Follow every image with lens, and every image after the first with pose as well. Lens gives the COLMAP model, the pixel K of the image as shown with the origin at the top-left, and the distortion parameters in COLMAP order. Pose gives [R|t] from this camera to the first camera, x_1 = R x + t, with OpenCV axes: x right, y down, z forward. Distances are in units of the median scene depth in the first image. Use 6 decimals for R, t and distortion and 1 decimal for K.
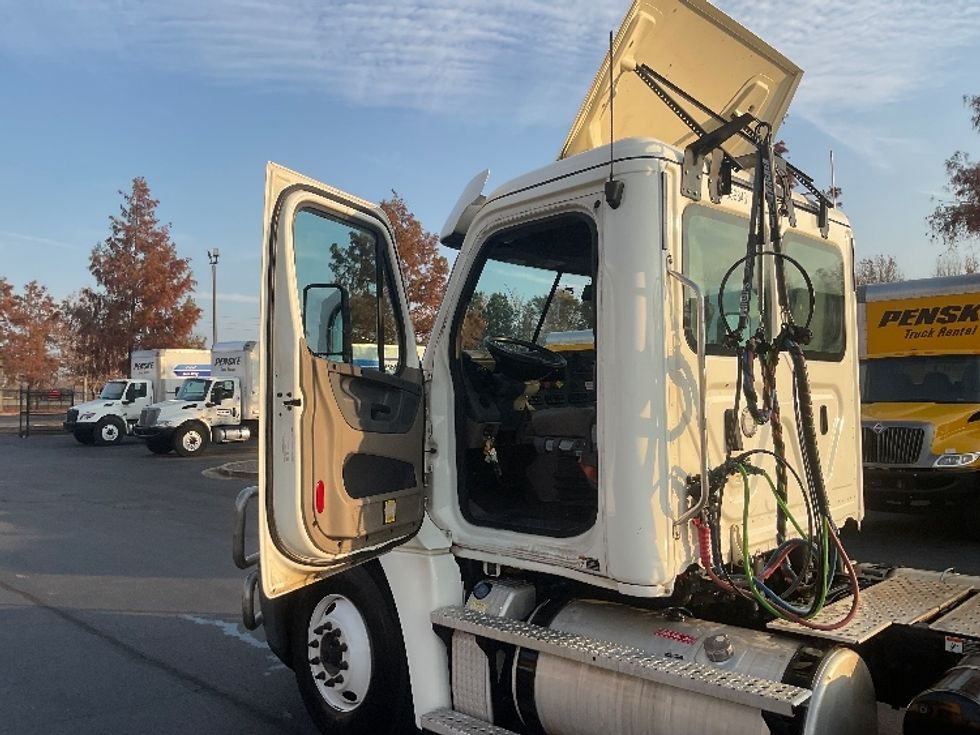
lens RADIAL K [[810.0, 0, 489.2], [0, 810.0, 368.9], [0, 0, 1]] dist [0.064865, -0.121698]
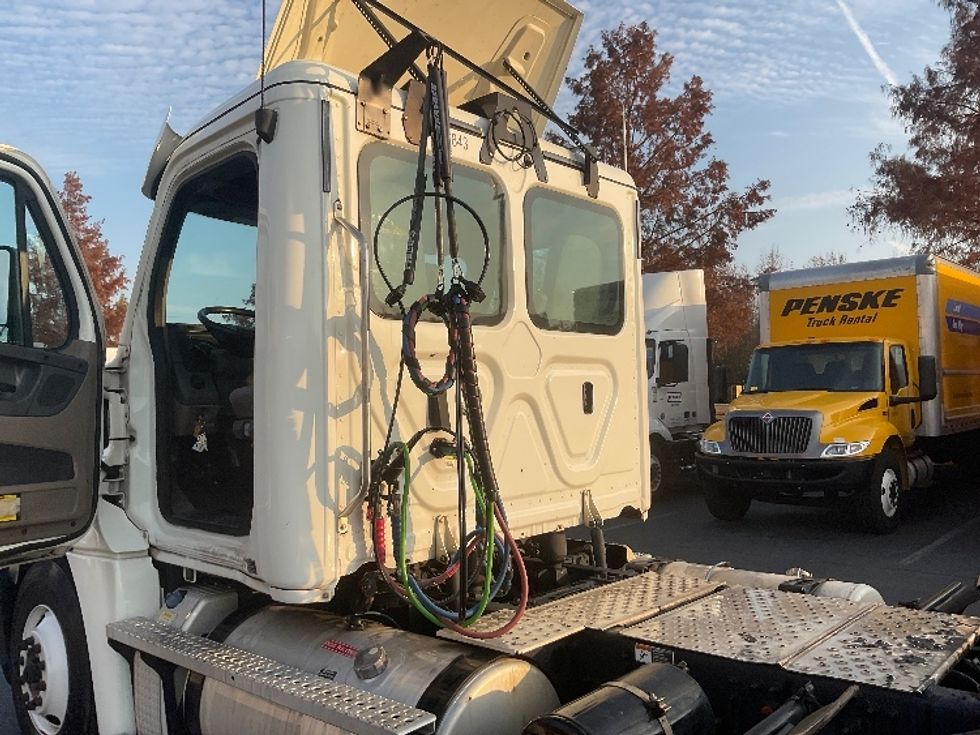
lens RADIAL K [[810.0, 0, 489.6], [0, 810.0, 370.0], [0, 0, 1]] dist [0.064865, -0.121698]
pose [[0.999062, -0.008633, 0.042422, 0.240248], [0.008570, 0.999962, 0.001656, 0.026294], [-0.042435, -0.001291, 0.999098, 0.101756]]
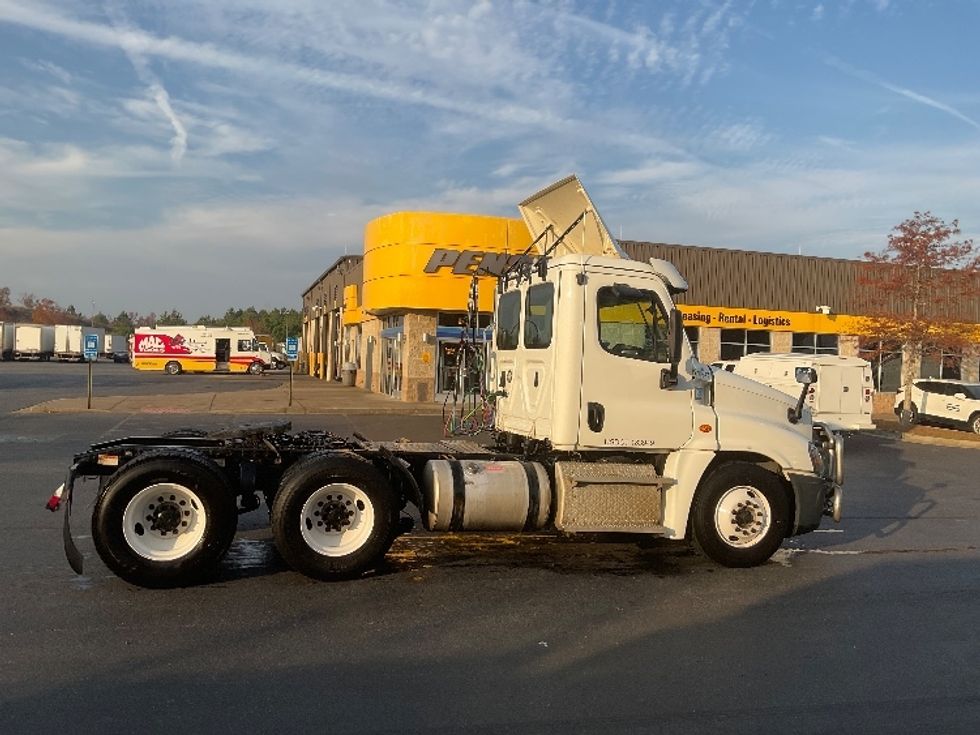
lens RADIAL K [[810.0, 0, 487.9], [0, 810.0, 360.1], [0, 0, 1]] dist [0.064865, -0.121698]
pose [[-0.477584, -0.023832, -0.878263, 1.939647], [-0.007174, 0.999704, -0.023226, 0.056518], [0.878557, -0.004792, -0.477614, 1.652169]]
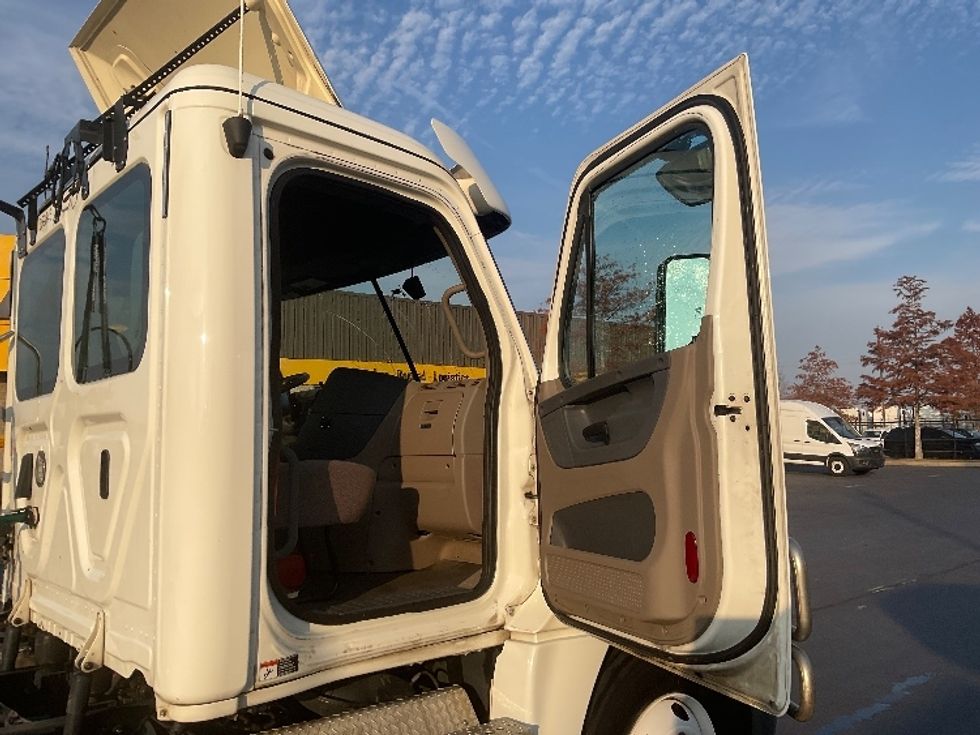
lens RADIAL K [[810.0, 0, 483.7], [0, 810.0, 366.5], [0, 0, 1]] dist [0.064865, -0.121698]
pose [[-0.084247, -0.086931, -0.992646, 0.912712], [0.059058, 0.994000, -0.092062, 0.050402], [0.994693, -0.066380, -0.078607, 1.224386]]
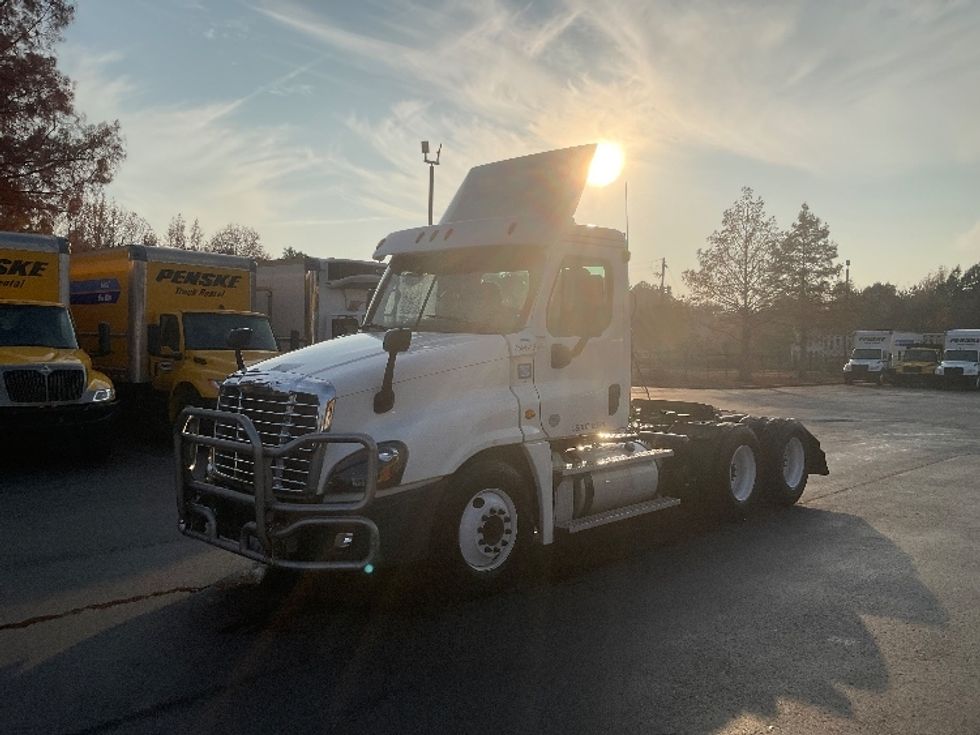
lens RADIAL K [[810.0, 0, 484.2], [0, 810.0, 361.1], [0, 0, 1]] dist [0.064865, -0.121698]
pose [[-0.009459, -0.011292, 0.999892, -1.458295], [-0.046054, 0.998880, 0.010845, 0.047889], [-0.998894, -0.045946, -0.009968, 0.979676]]
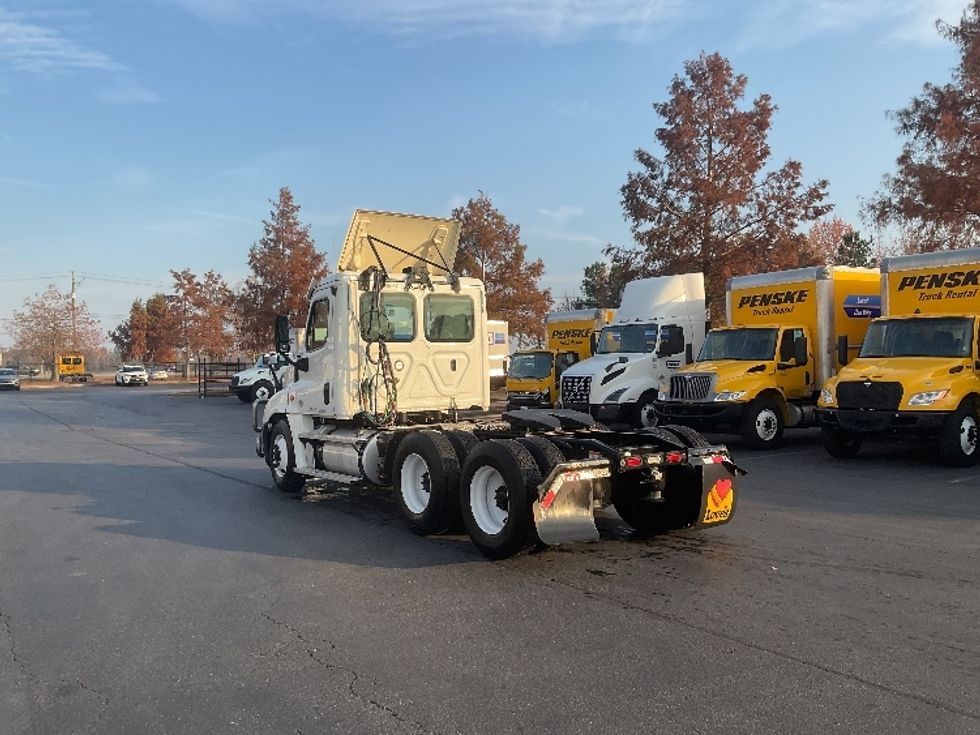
lens RADIAL K [[803.4, 0, 495.3], [0, 803.4, 367.0], [0, 0, 1]] dist [0.075099, 0.002364]
pose [[0.983250, -0.012142, -0.181857, 0.914199], [0.018849, 0.999203, 0.035195, -0.017677], [0.181284, -0.038033, 0.982695, -1.336908]]
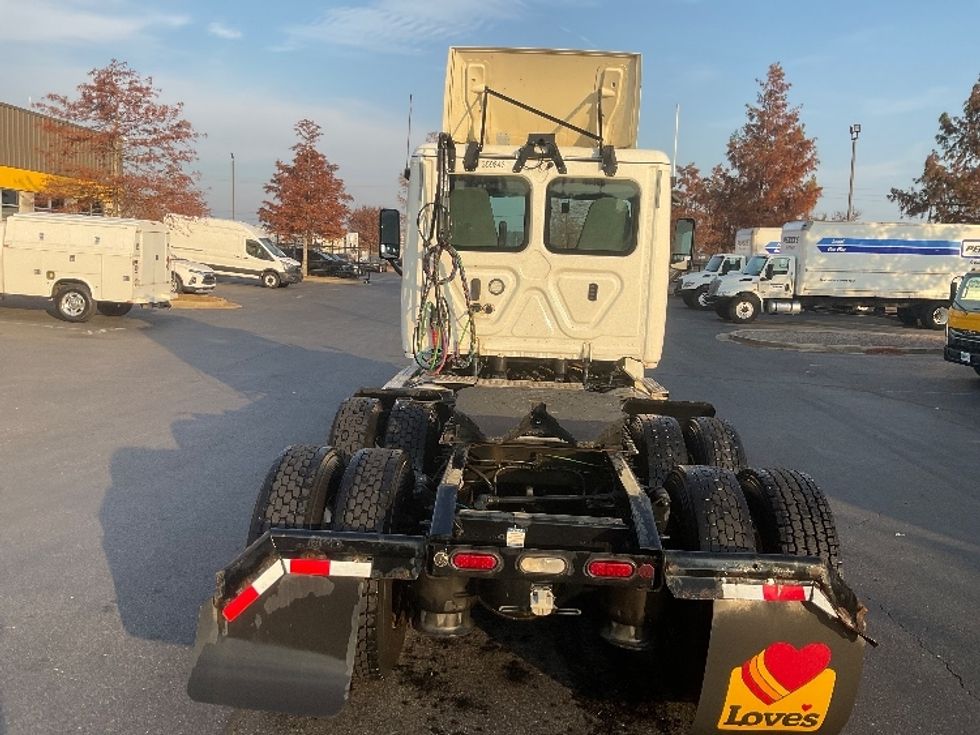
lens RADIAL K [[810.0, 0, 494.2], [0, 810.0, 374.8], [0, 0, 1]] dist [0.064865, -0.121698]
pose [[0.677802, 0.136167, -0.722525, 1.350920], [-0.019762, 0.985720, 0.167230, -0.039123], [0.734979, -0.099070, 0.670814, -0.230532]]
